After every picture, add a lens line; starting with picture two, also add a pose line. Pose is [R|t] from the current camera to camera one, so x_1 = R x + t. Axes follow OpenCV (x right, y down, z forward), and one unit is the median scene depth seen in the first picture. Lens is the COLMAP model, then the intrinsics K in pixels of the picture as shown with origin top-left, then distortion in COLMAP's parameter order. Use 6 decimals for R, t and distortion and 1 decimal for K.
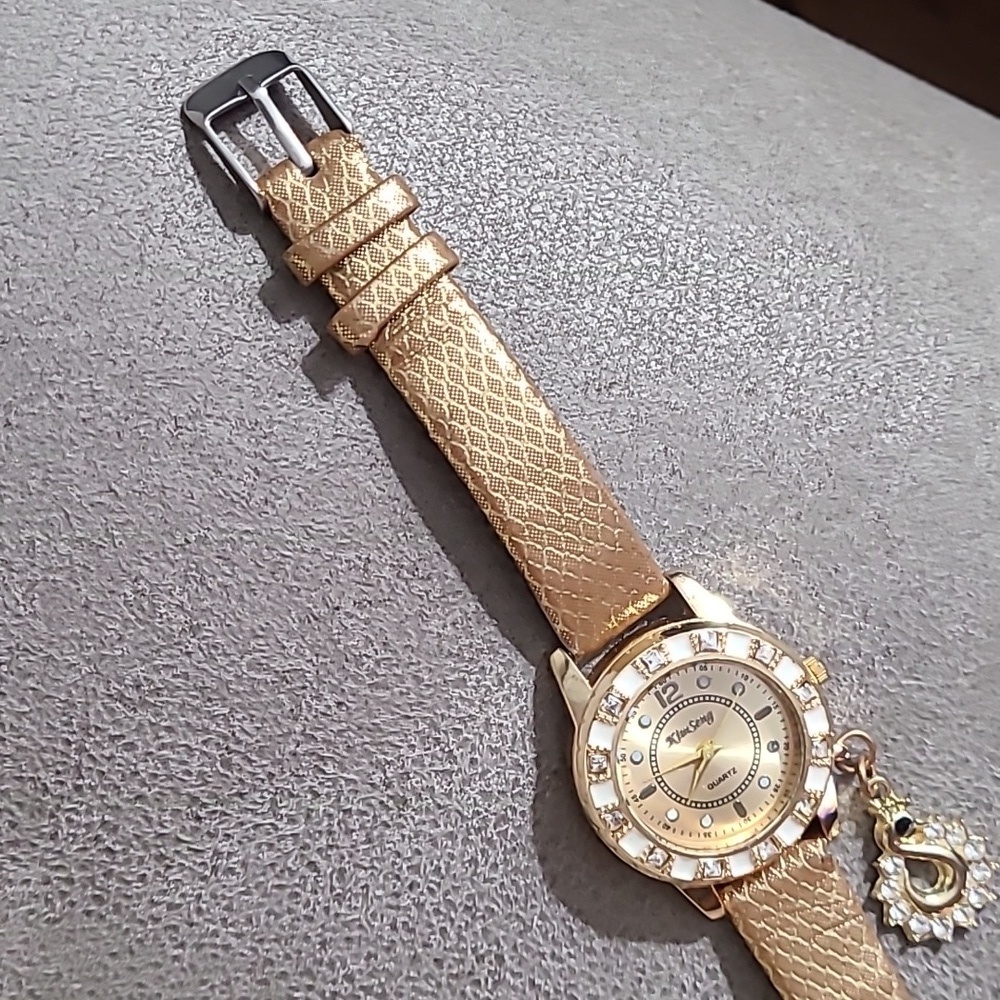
lens RADIAL K [[1756.7, 0, 526.5], [0, 1756.7, 521.3], [0, 0, 1]] dist [-0.044061, 0.190807]
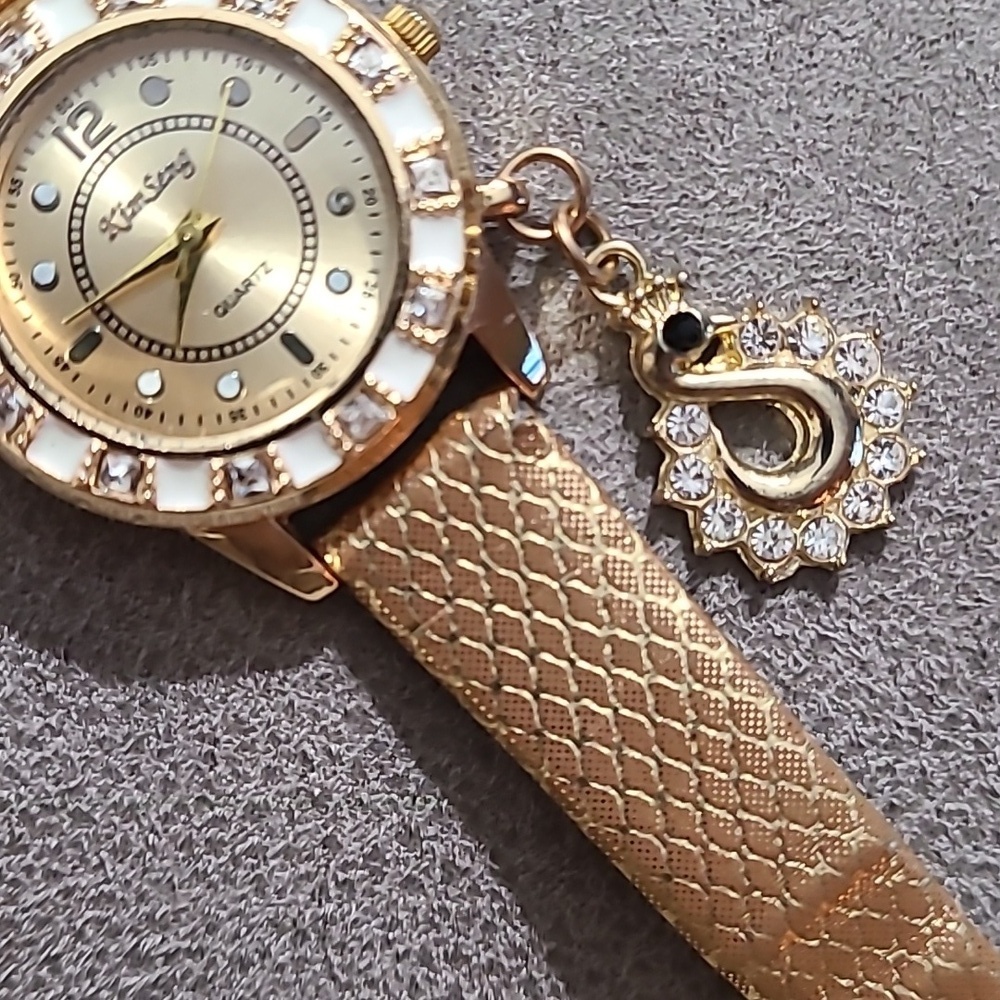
lens RADIAL K [[1852.0, 0, 476.5], [0, 1852.0, 503.2], [0, 0, 1]] dist [-0.061195, -0.000591]
pose [[0.969735, -0.199111, -0.141309, 0.229488], [0.199411, 0.979840, -0.012175, 0.220357], [0.140885, -0.016372, 0.989891, 0.521521]]
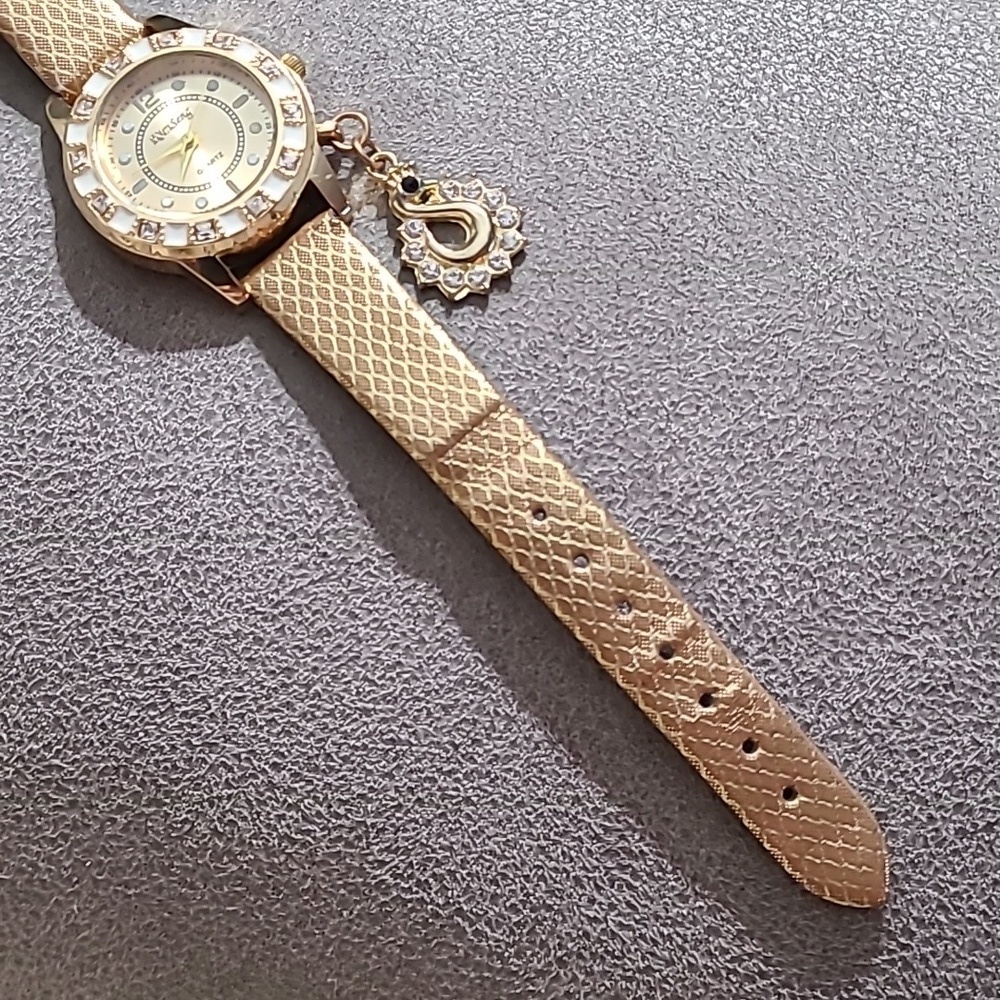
lens RADIAL K [[1772.4, 0, 498.8], [0, 1772.4, 522.5], [0, 0, 1]] dist [-0.039732, 0.084657]
pose [[0.955285, -0.247444, -0.161869, 0.394068], [0.181923, 0.923412, -0.337955, 0.733418], [0.233097, 0.293396, 0.927138, 0.122087]]
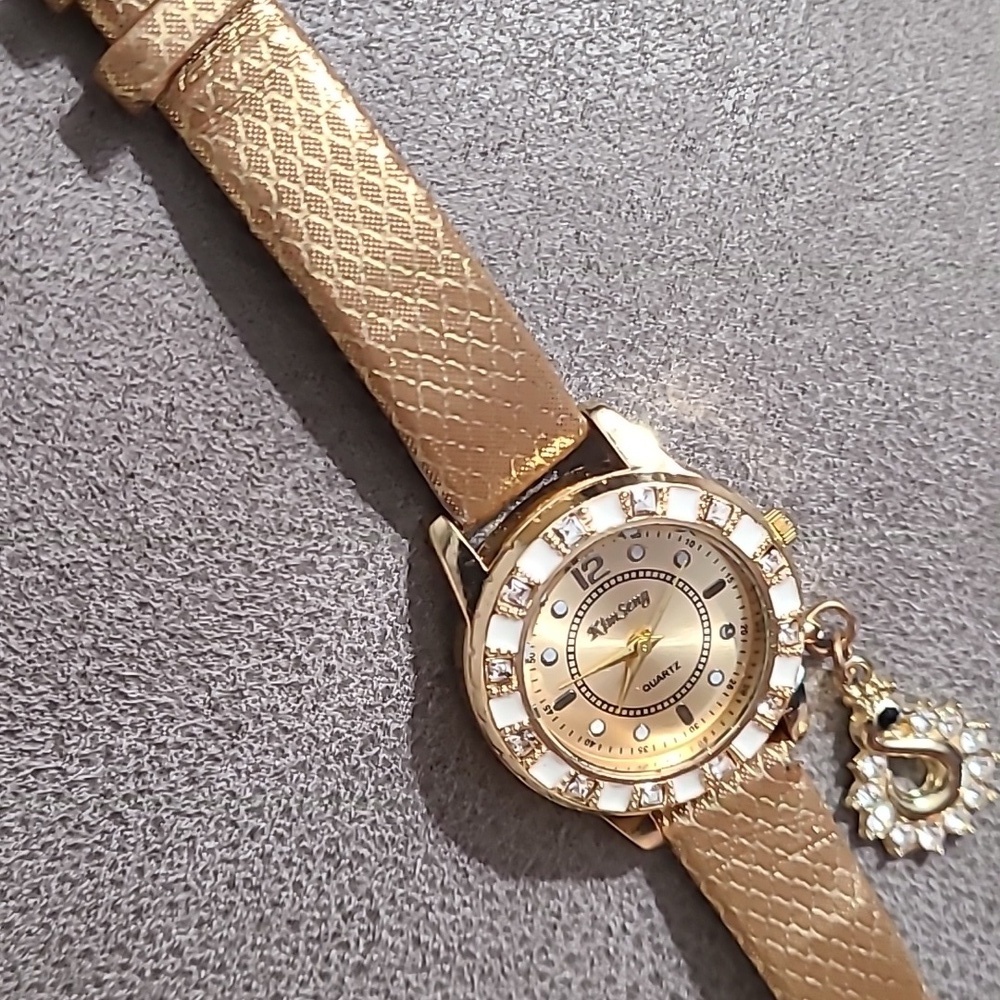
lens RADIAL K [[1772.4, 0, 498.8], [0, 1772.4, 522.5], [0, 0, 1]] dist [-0.039732, 0.084657]
pose [[0.995863, -0.037504, 0.082768, -0.018633], [0.023975, 0.987025, 0.158769, -0.041258], [-0.087648, -0.156128, 0.983840, 0.267158]]
